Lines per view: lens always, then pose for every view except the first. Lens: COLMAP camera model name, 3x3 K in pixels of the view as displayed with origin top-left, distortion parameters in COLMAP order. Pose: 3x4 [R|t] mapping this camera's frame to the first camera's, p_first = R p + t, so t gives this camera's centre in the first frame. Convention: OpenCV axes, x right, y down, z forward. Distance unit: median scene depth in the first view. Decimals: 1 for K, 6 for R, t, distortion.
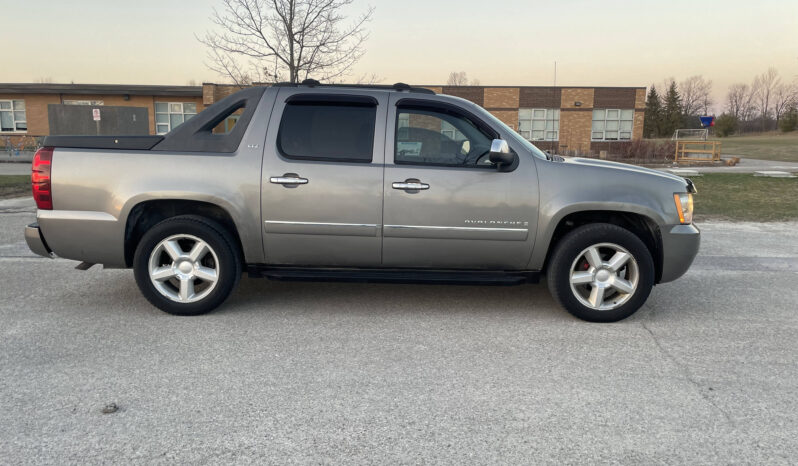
lens RADIAL K [[604.0, 0, 401.8], [0, 604.0, 232.0], [0, 0, 1]] dist [0.059481, -0.099206]
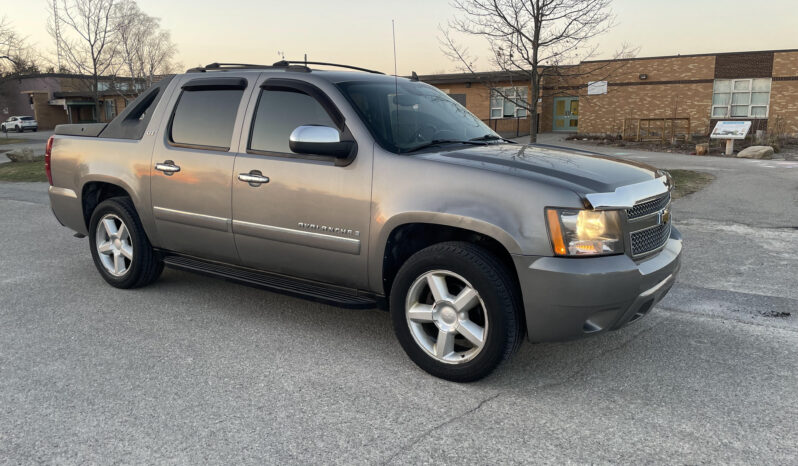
lens RADIAL K [[604.0, 0, 401.8], [0, 604.0, 232.0], [0, 0, 1]] dist [0.059481, -0.099206]
pose [[0.831565, 0.091389, -0.547857, 0.673061], [-0.076048, 0.995815, 0.050684, -0.058666], [0.550197, -0.000484, 0.835035, 0.373012]]
